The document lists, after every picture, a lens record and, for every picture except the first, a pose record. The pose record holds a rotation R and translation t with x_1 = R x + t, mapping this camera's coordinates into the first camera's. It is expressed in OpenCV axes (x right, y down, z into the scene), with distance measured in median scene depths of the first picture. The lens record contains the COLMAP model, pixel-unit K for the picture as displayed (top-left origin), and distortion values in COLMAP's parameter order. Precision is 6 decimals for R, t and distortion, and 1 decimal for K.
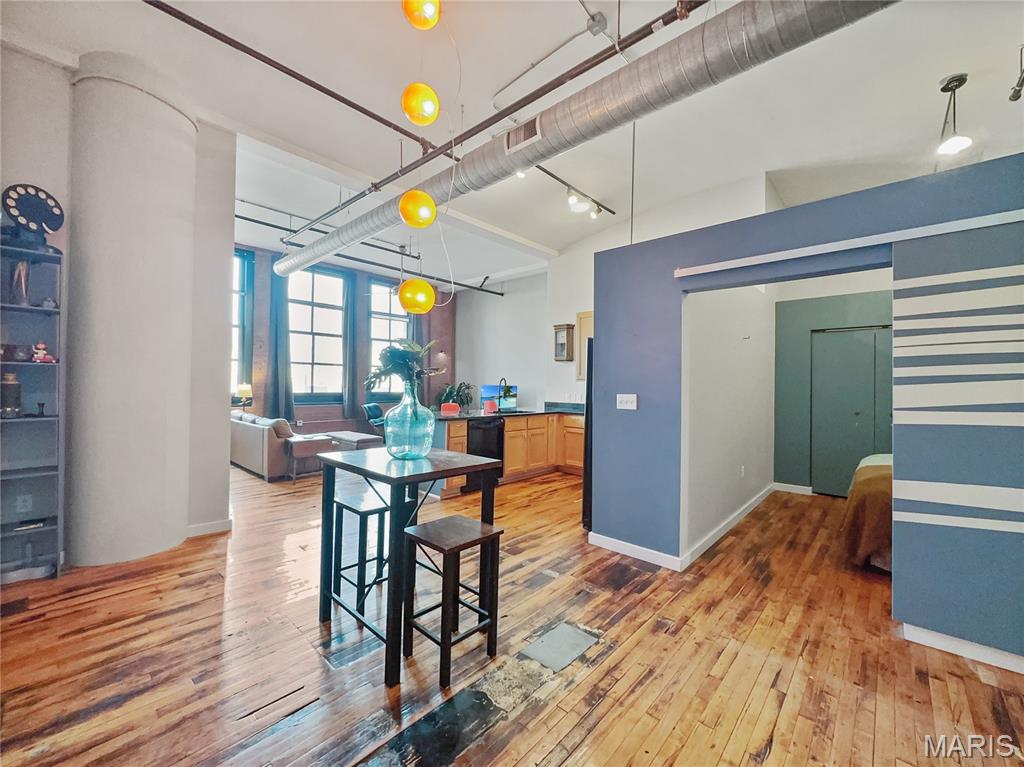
lens RADIAL K [[414.9, 0, 509.5], [0, 414.9, 380.1], [0, 0, 1]] dist [-0.002770, -0.000303]
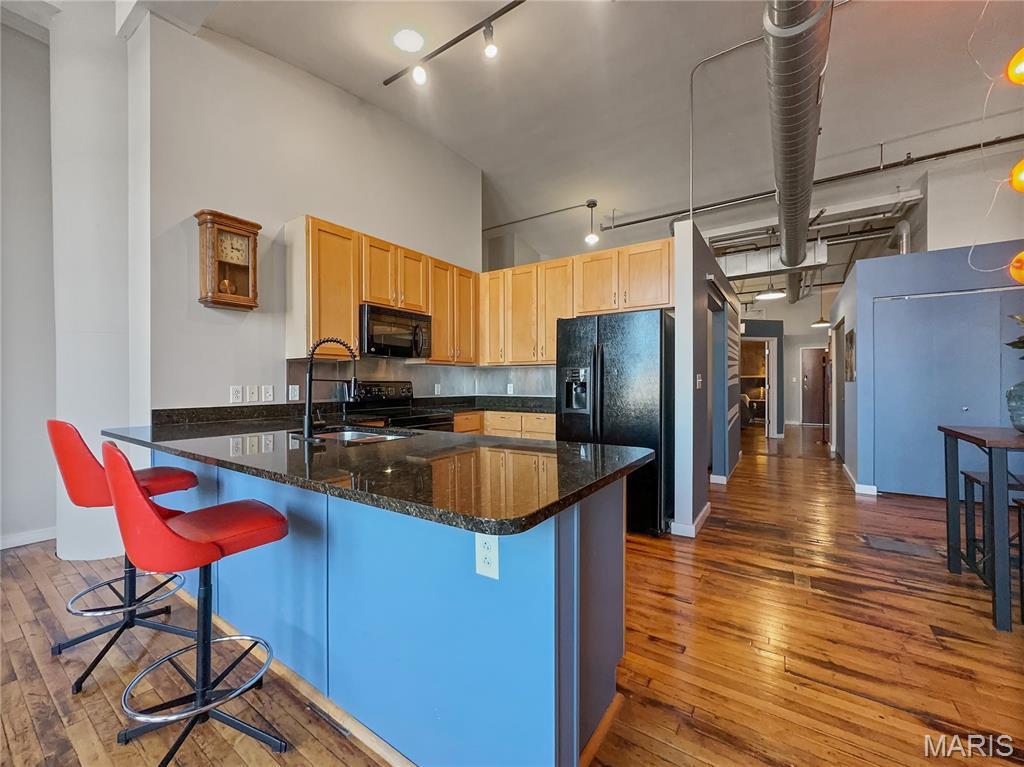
lens RADIAL K [[414.9, 0, 513.5], [0, 414.9, 381.4], [0, 0, 1]] dist [-0.002770, -0.000303]
pose [[-0.155980, -0.009464, 0.987715, -0.298723], [-0.007716, 0.999935, 0.008362, 0.021089], [-0.987730, -0.006317, -0.156043, 0.714226]]
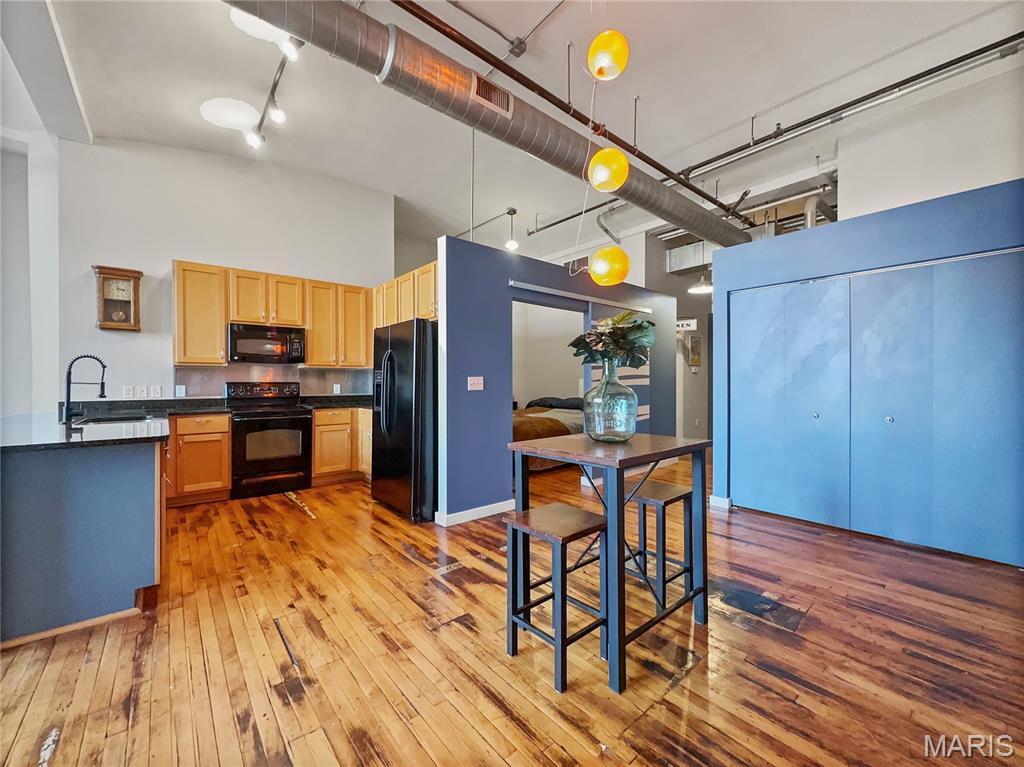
lens RADIAL K [[414.9, 0, 516.0], [0, 414.9, 382.5], [0, 0, 1]] dist [-0.002770, -0.000303]
pose [[0.116552, -0.014771, 0.993075, -0.358359], [-0.006197, 0.999859, 0.015599, 0.013901], [-0.993165, -0.007973, 0.116444, 0.334546]]
